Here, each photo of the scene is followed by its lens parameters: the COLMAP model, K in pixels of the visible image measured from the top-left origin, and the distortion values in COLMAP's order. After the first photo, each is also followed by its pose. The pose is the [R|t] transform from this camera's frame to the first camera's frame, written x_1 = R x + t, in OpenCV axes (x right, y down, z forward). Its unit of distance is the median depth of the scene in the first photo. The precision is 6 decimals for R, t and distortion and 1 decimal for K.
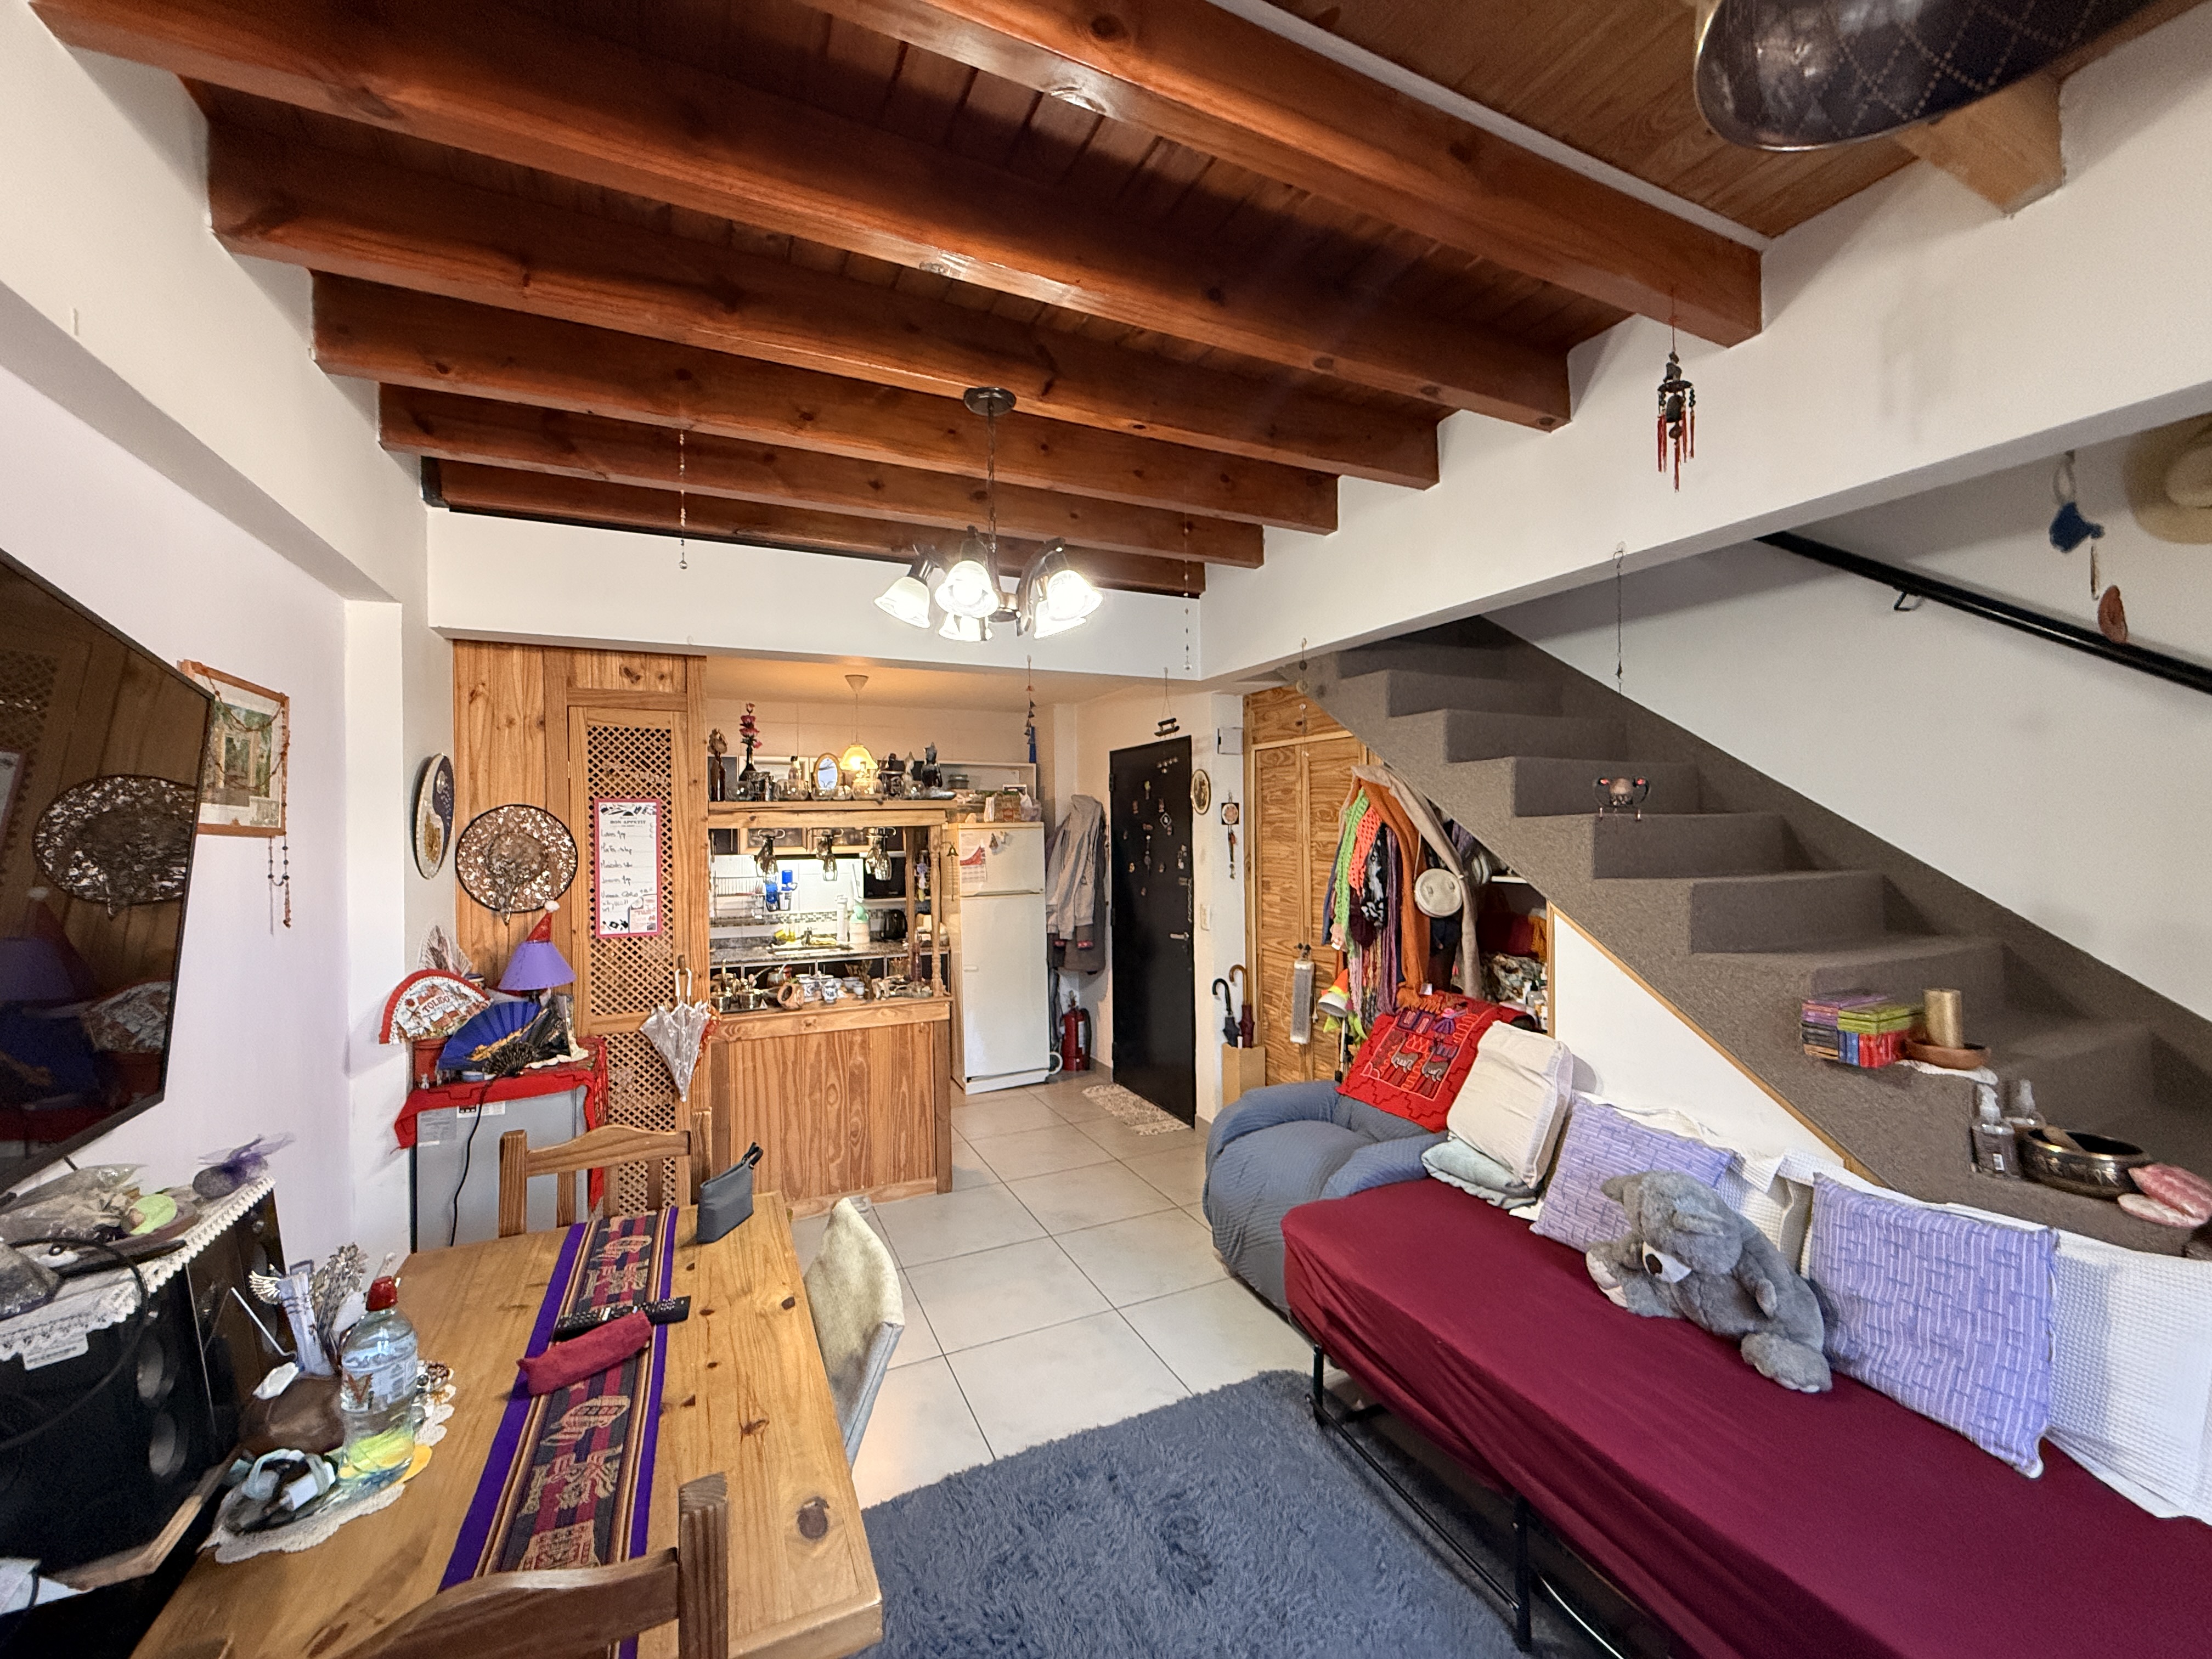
lens RADIAL K [[876.9, 0, 1099.7], [0, 876.9, 828.8], [0, 0, 1]] dist [-0.001644, 0.000495]
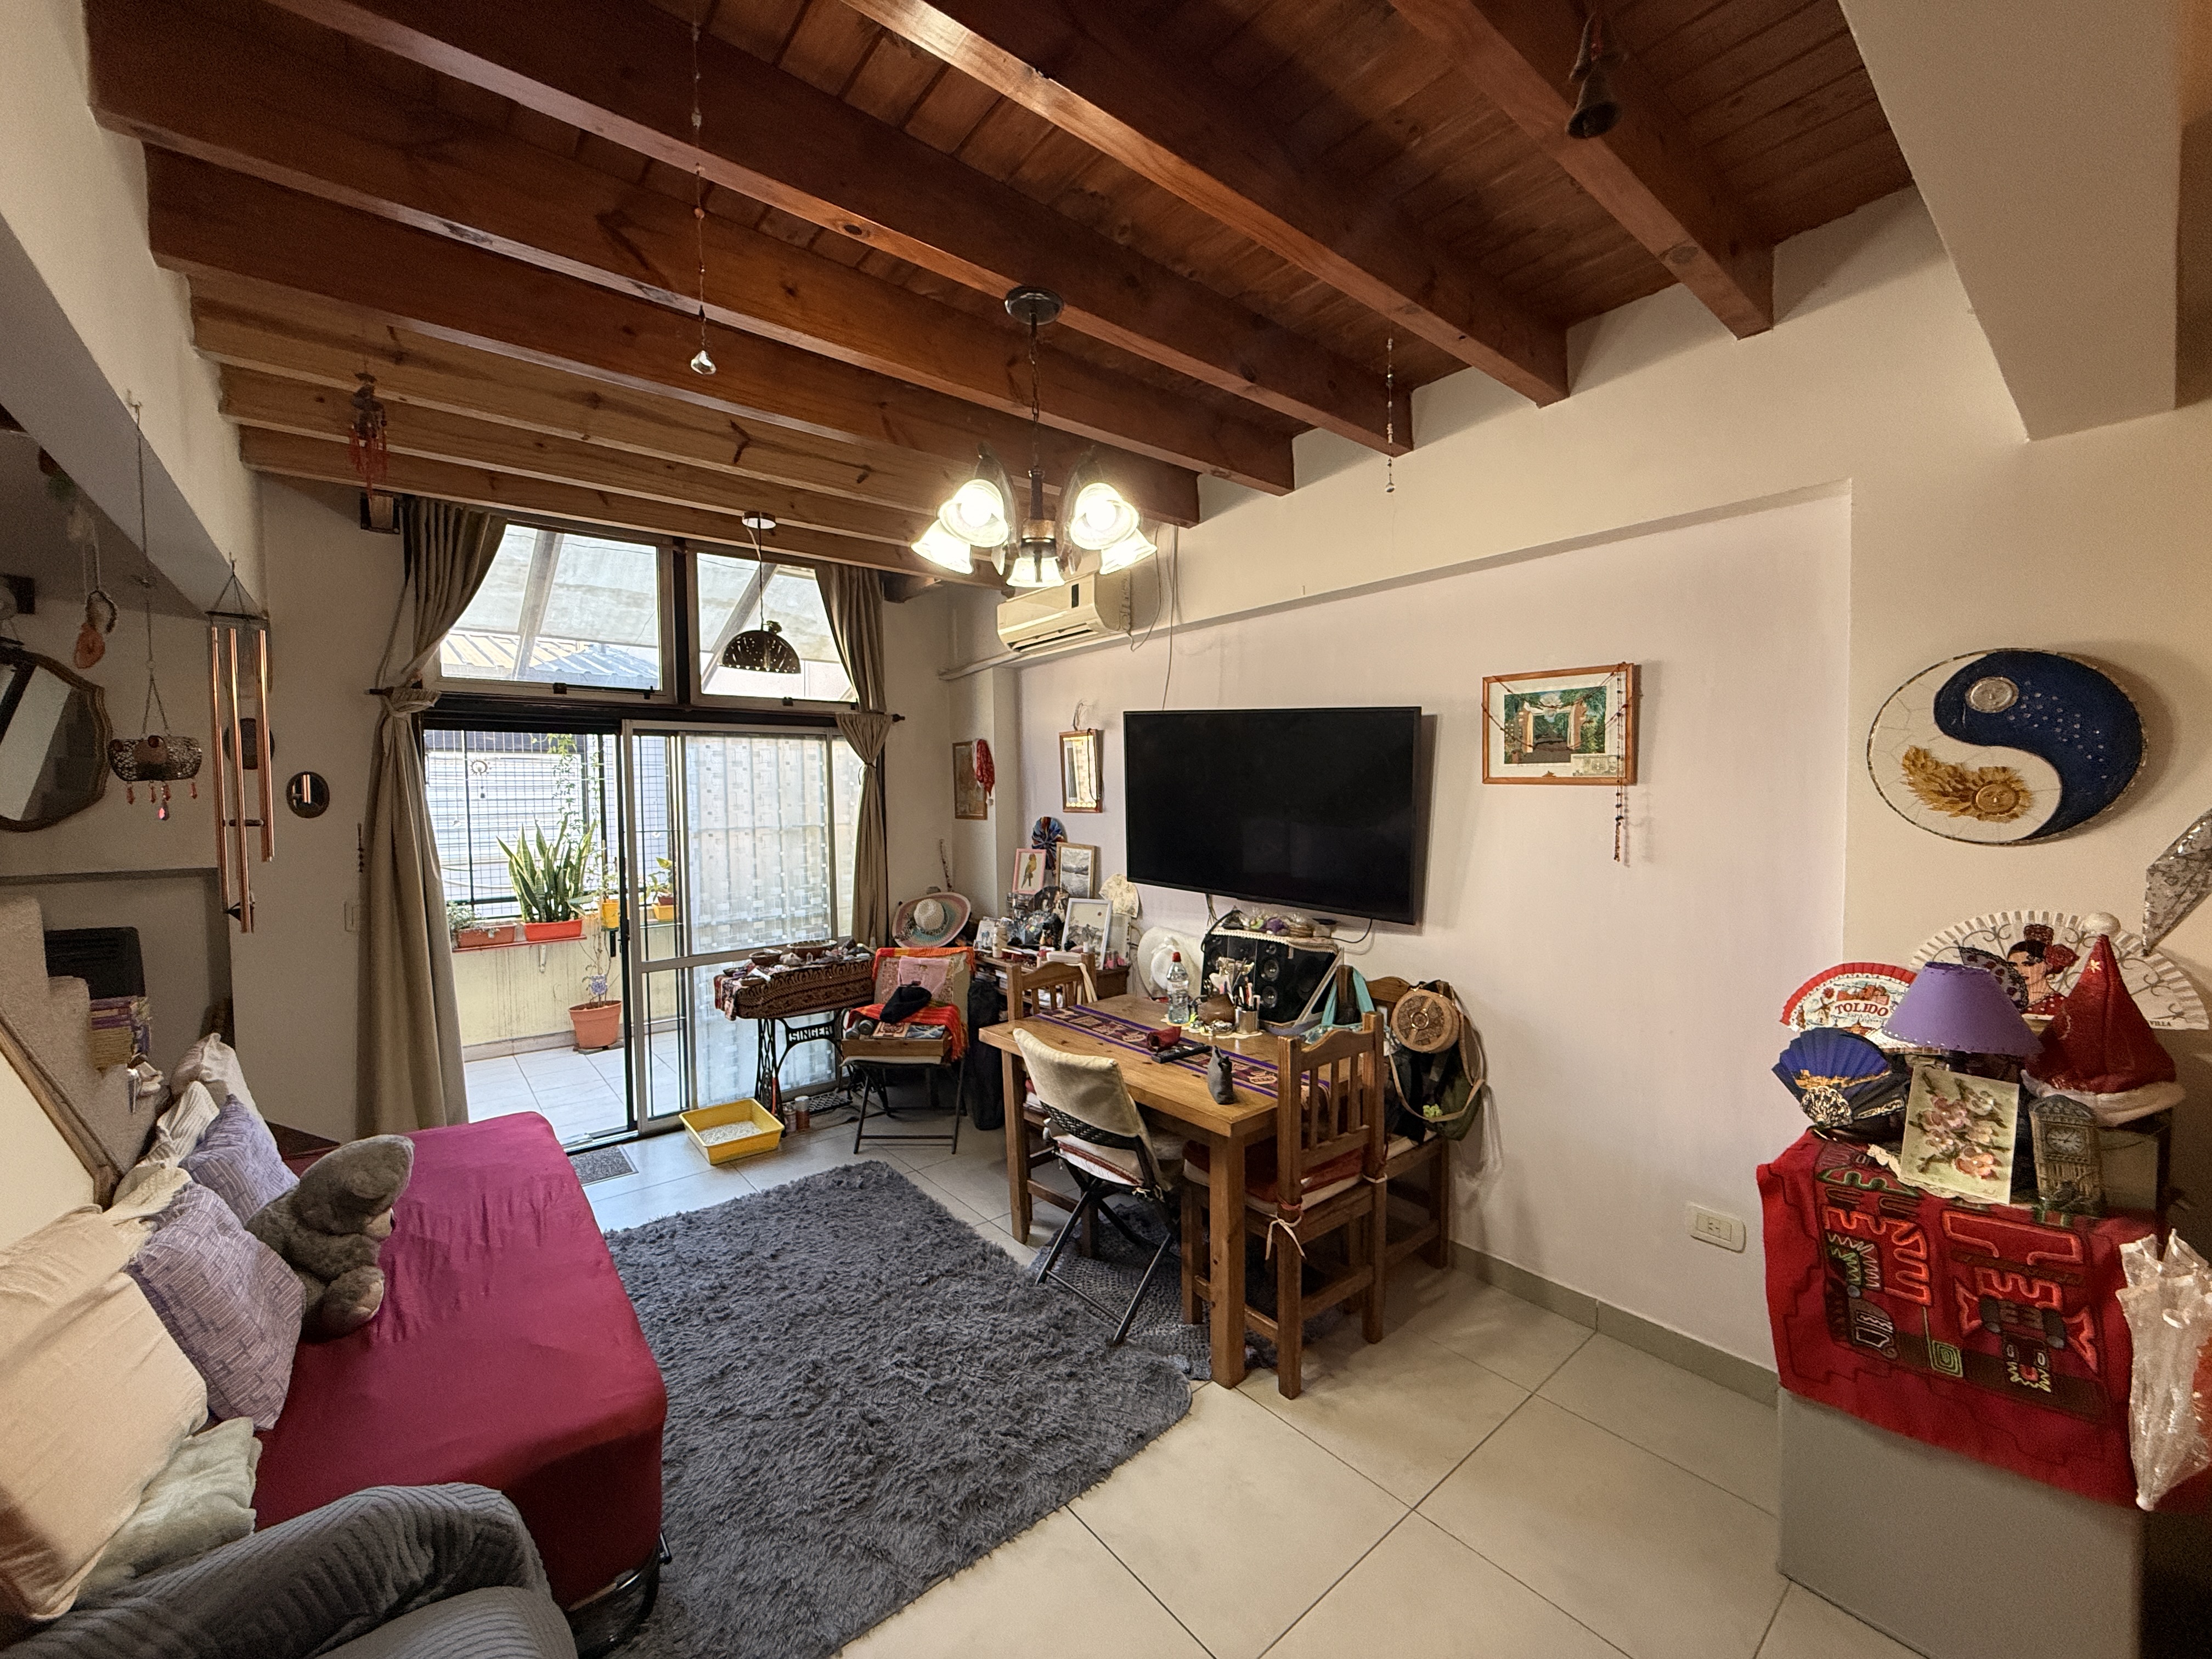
lens RADIAL K [[876.9, 0, 1099.7], [0, 876.9, 828.7], [0, 0, 1]] dist [-0.001644, 0.000495]
pose [[-0.967993, 0.033506, -0.248729, 0.029380], [0.024029, 0.998869, 0.041038, 0.001695], [0.249822, 0.033748, -0.967703, 1.131423]]
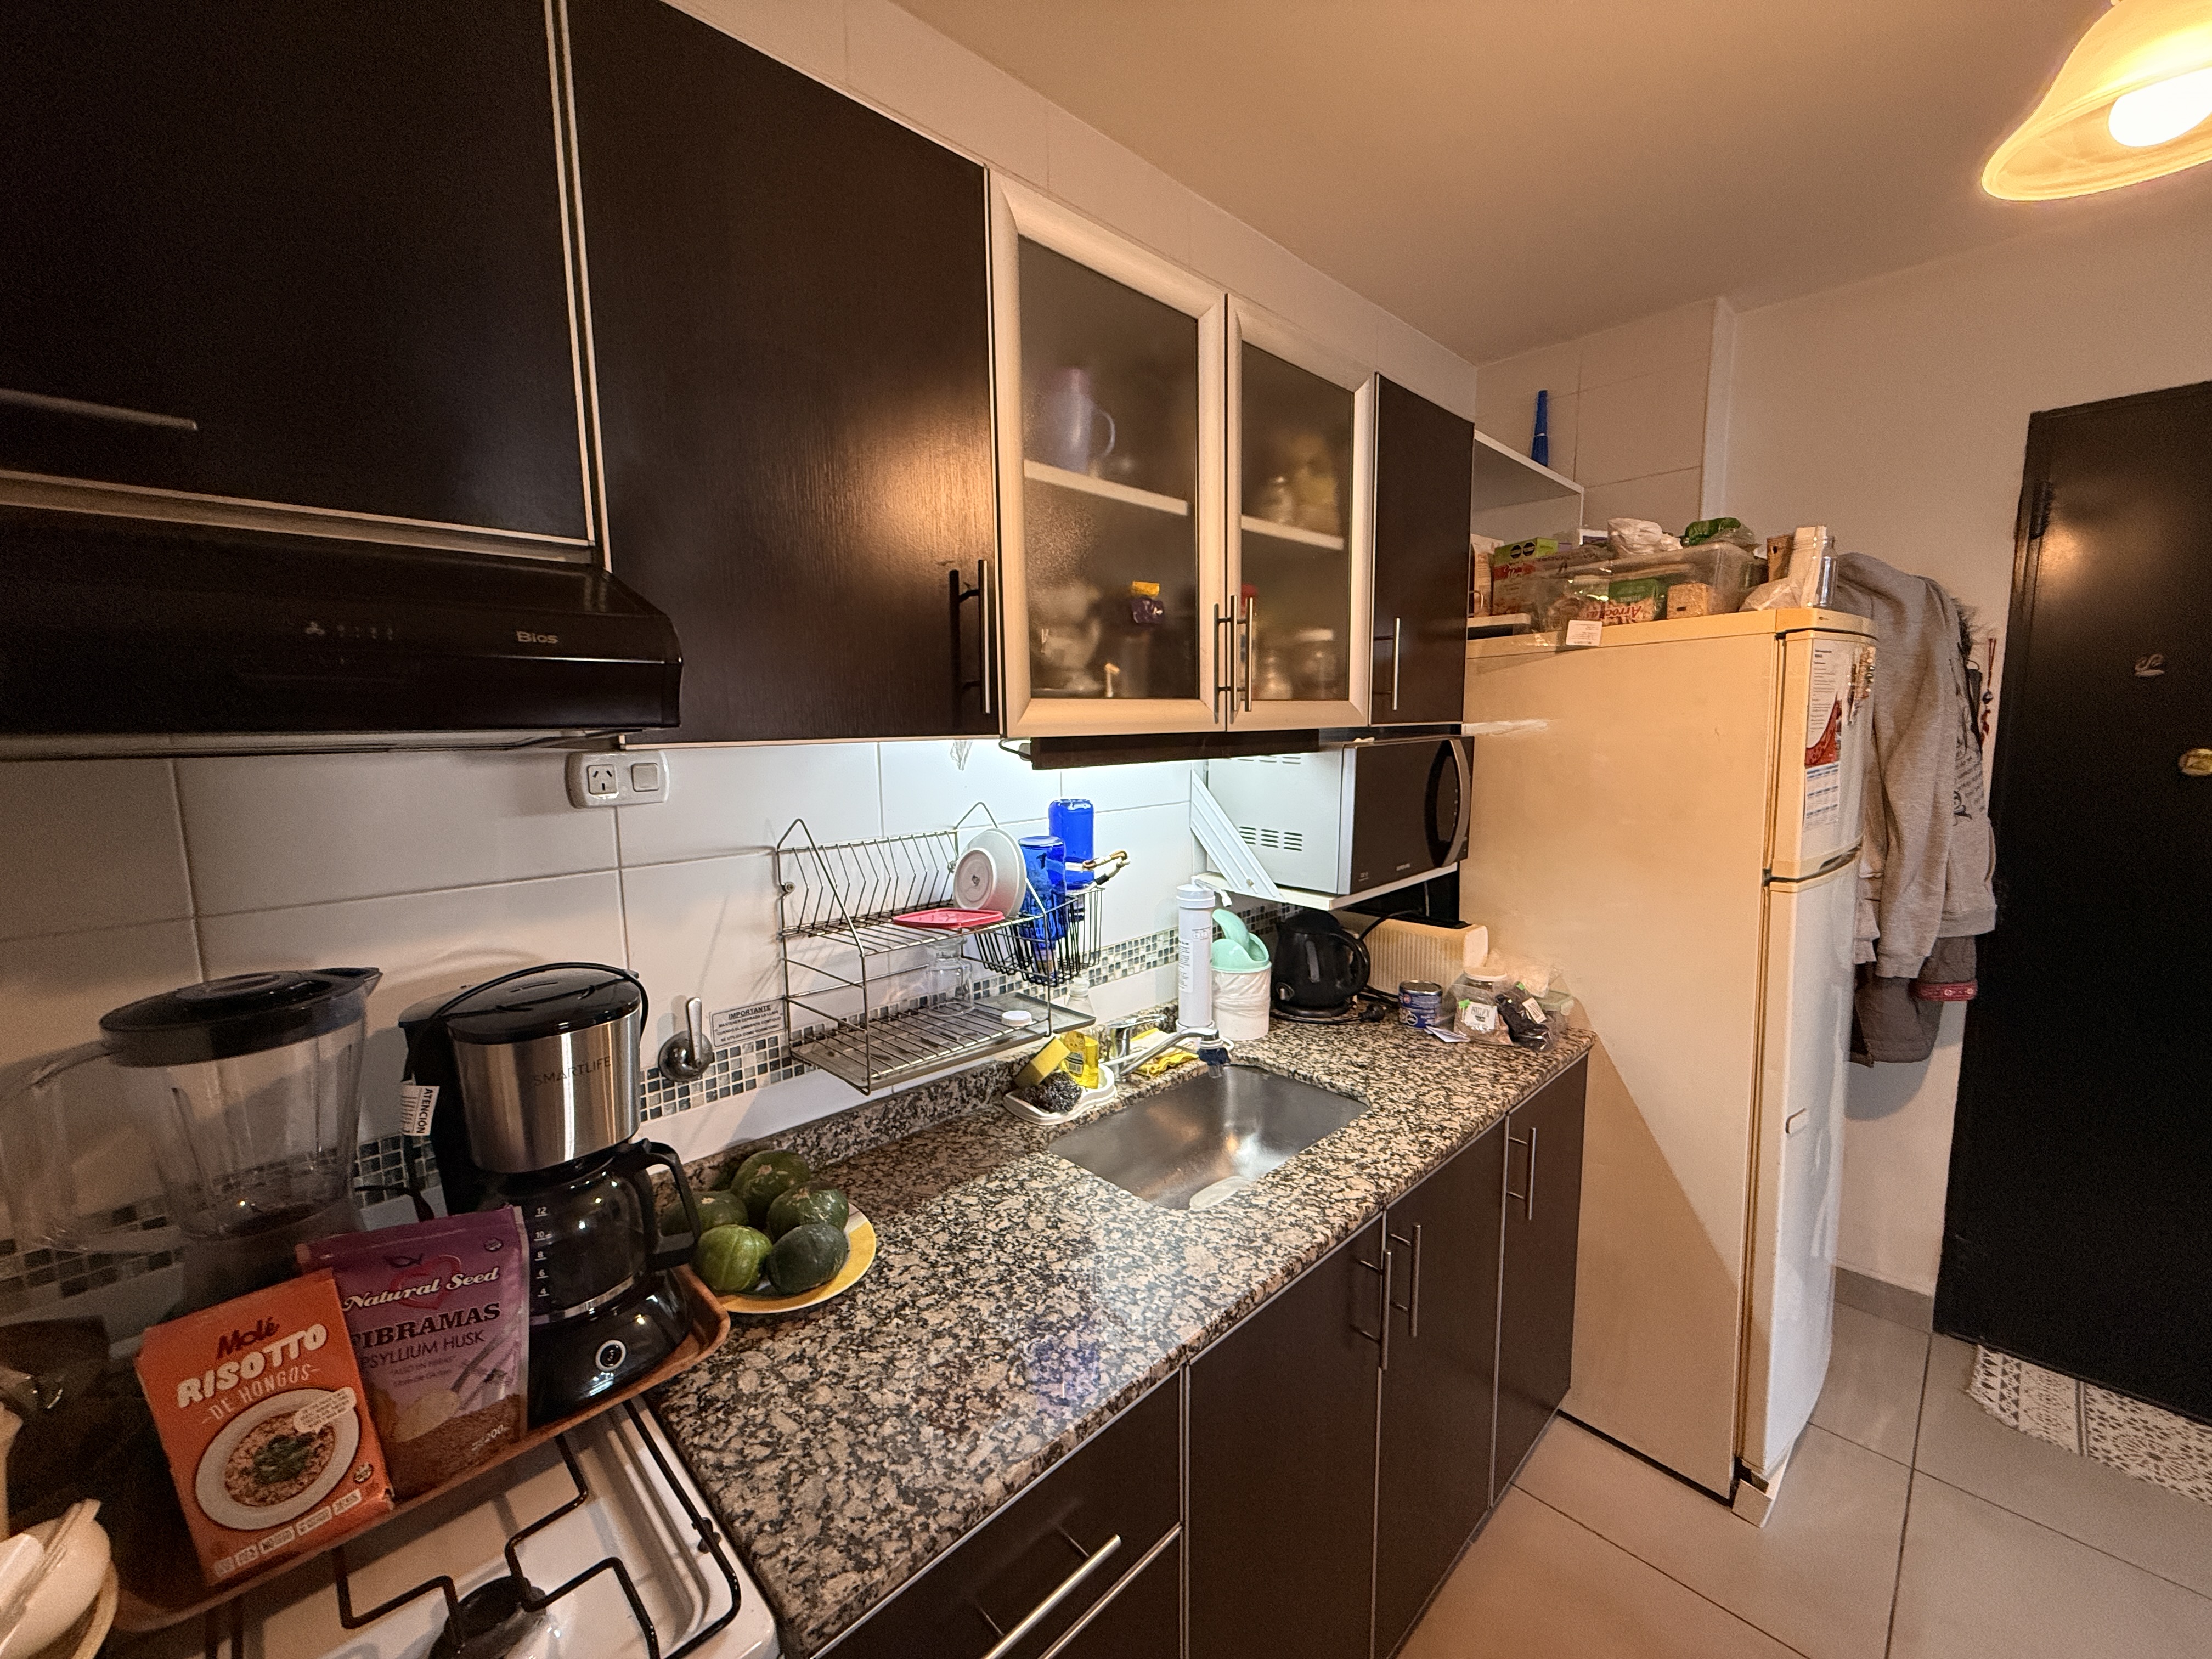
lens RADIAL K [[876.9, 0, 1099.1], [0, 876.9, 828.4], [0, 0, 1]] dist [-0.001644, 0.000495]
pose [[0.945958, -0.043517, 0.321355, -0.665915], [0.005775, 0.993059, 0.117478, 0.041109], [-0.324236, -0.109273, 0.939644, 1.197547]]
